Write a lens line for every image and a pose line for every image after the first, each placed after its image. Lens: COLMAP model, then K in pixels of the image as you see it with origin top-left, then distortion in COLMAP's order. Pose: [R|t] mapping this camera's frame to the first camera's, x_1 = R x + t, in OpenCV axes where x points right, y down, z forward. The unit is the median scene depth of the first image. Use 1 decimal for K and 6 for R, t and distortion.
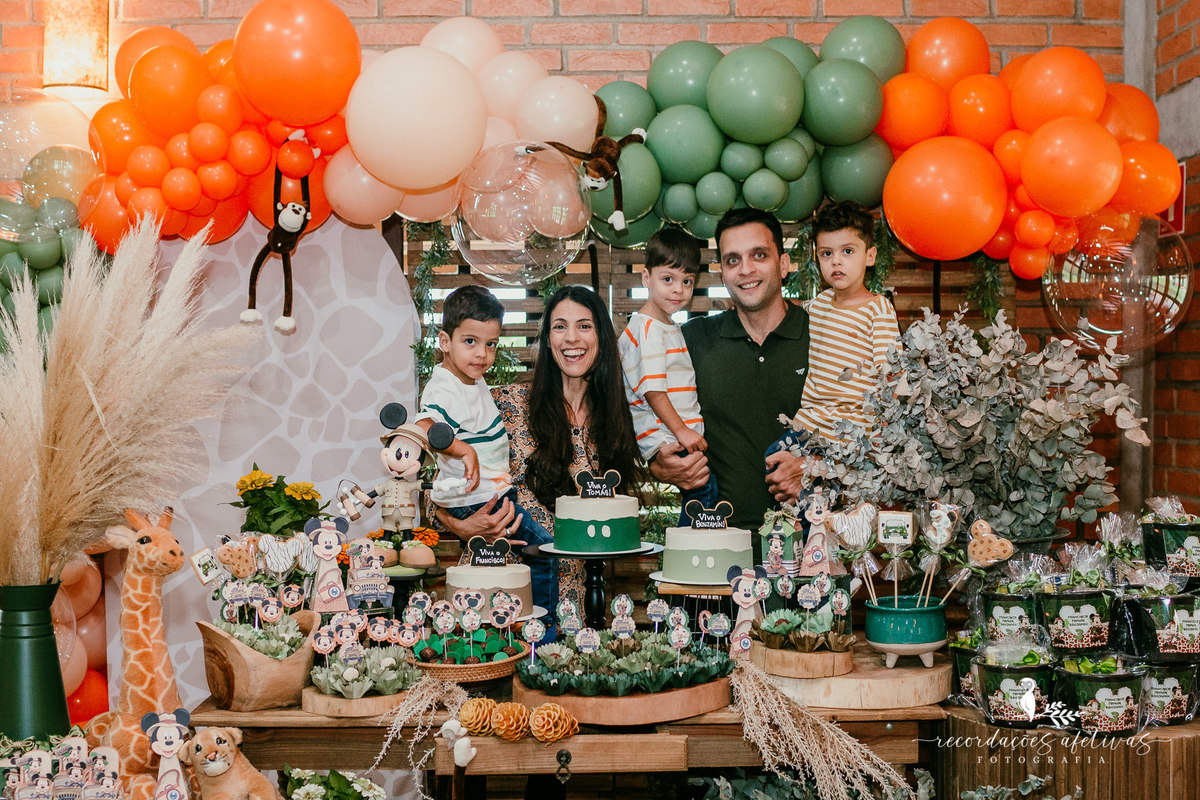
lens RADIAL K [[1155.7, 0, 647.7], [0, 1155.7, 437.7], [0, 0, 1]] dist [-0.058770, -0.002599]
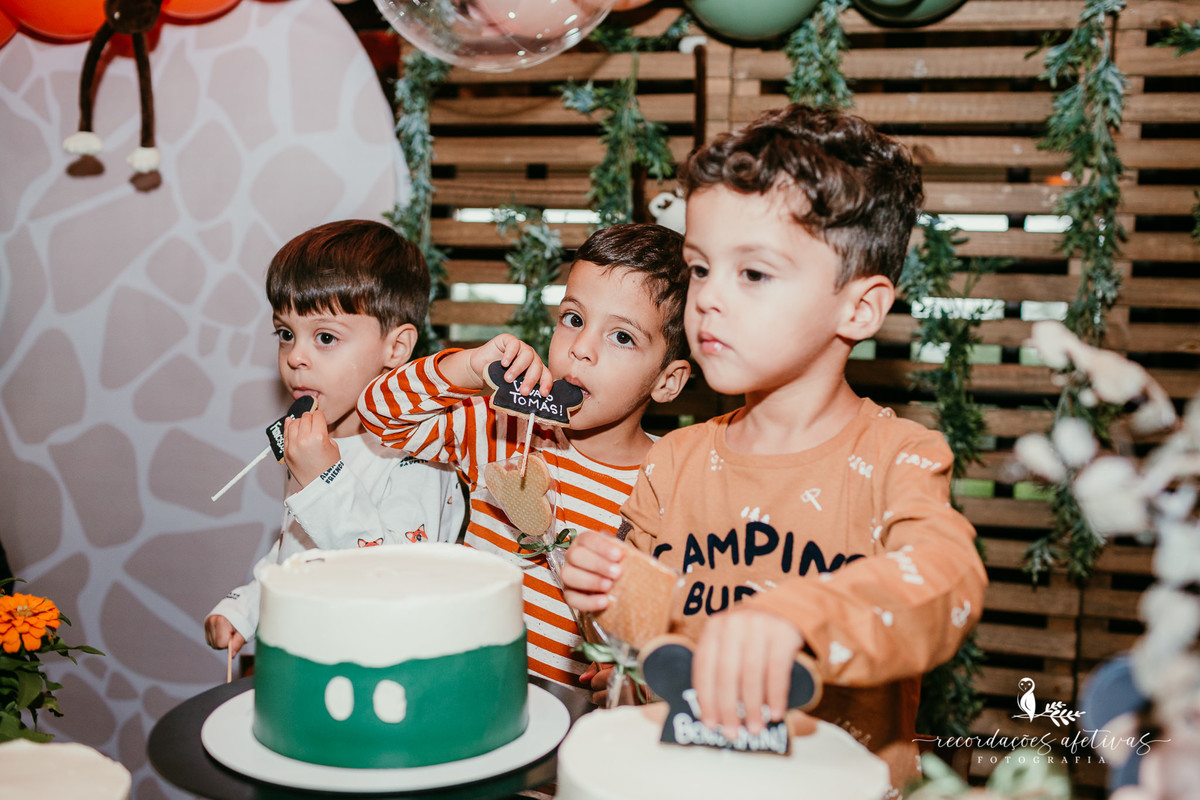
lens RADIAL K [[1155.7, 0, 647.7], [0, 1155.7, 437.7], [0, 0, 1]] dist [-0.058770, -0.002599]
pose [[0.979170, 0.062901, -0.193056, 0.053110], [-0.053790, 0.997193, 0.052082, -0.002933], [0.195790, -0.040613, 0.979805, 0.485065]]
